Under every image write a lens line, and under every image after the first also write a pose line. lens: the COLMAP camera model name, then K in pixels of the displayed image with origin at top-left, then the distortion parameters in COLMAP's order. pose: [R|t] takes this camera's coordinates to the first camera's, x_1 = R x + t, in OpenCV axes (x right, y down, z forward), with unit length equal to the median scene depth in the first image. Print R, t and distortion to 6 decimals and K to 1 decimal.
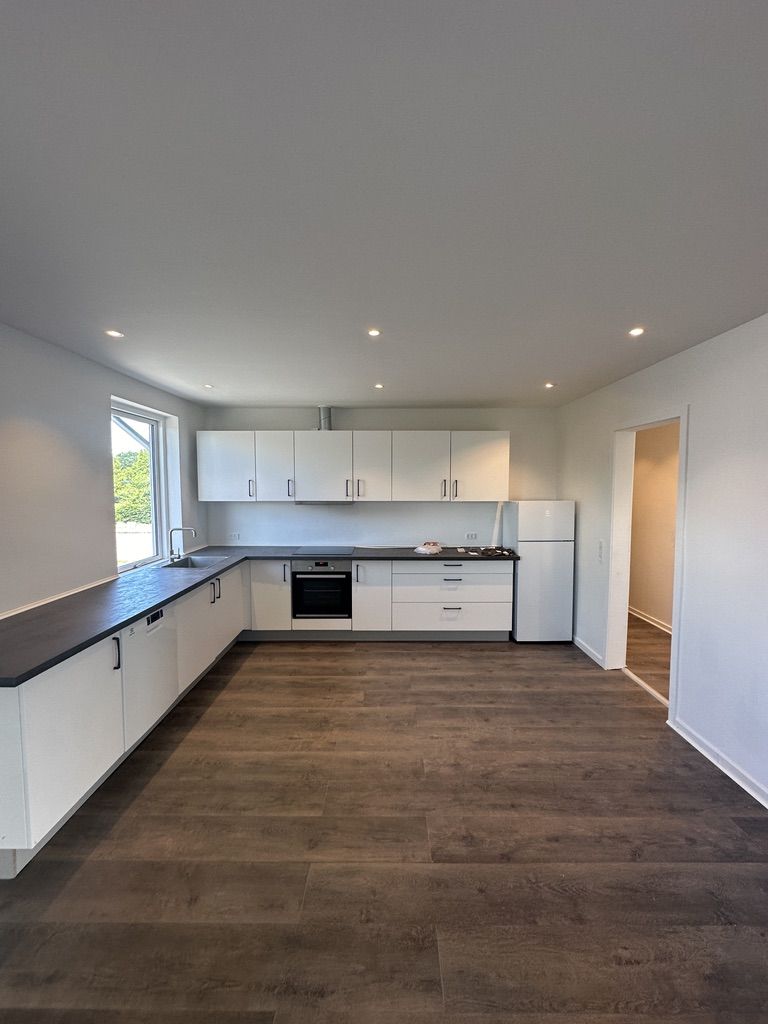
lens RADIAL K [[410.6, 0, 387.1], [0, 410.6, 508.1], [0, 0, 1]] dist [-0.004425, -0.000312]
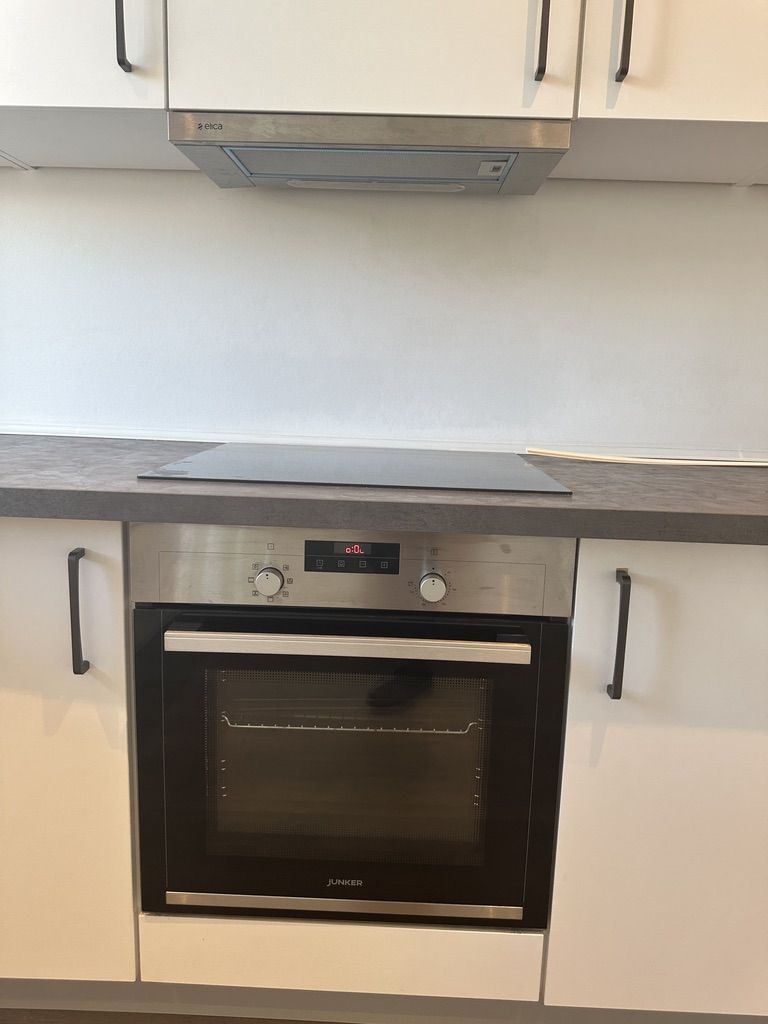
lens RADIAL K [[725.3, 0, 386.7], [0, 725.3, 516.3], [0, 0, 1]] dist [0.040487, -0.041792]
pose [[0.999390, 0.033946, -0.008142, -0.145671], [-0.032895, 0.993836, 0.105869, 0.096597], [0.011686, -0.105536, 0.994347, 0.756556]]
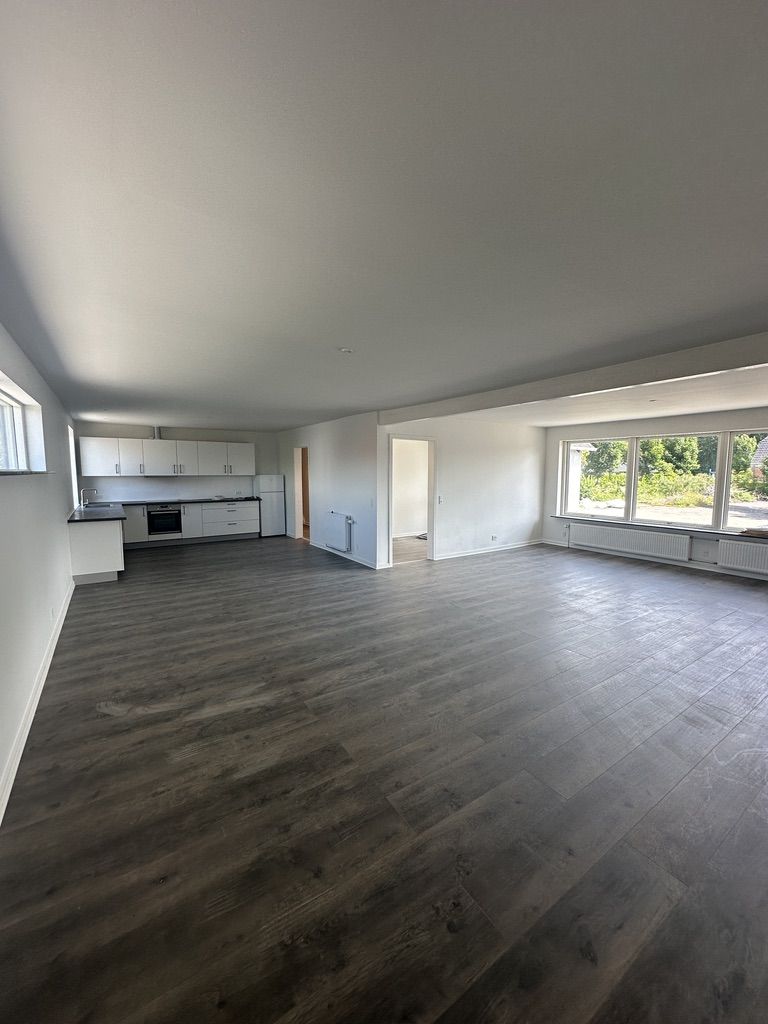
lens RADIAL K [[410.6, 0, 388.3], [0, 410.6, 511.8], [0, 0, 1]] dist [-0.004425, -0.000312]
pose [[0.817708, -0.055464, 0.572954, -0.411600], [0.030716, 0.998133, 0.052786, 0.088042], [-0.574813, -0.025564, 0.817886, -1.273191]]
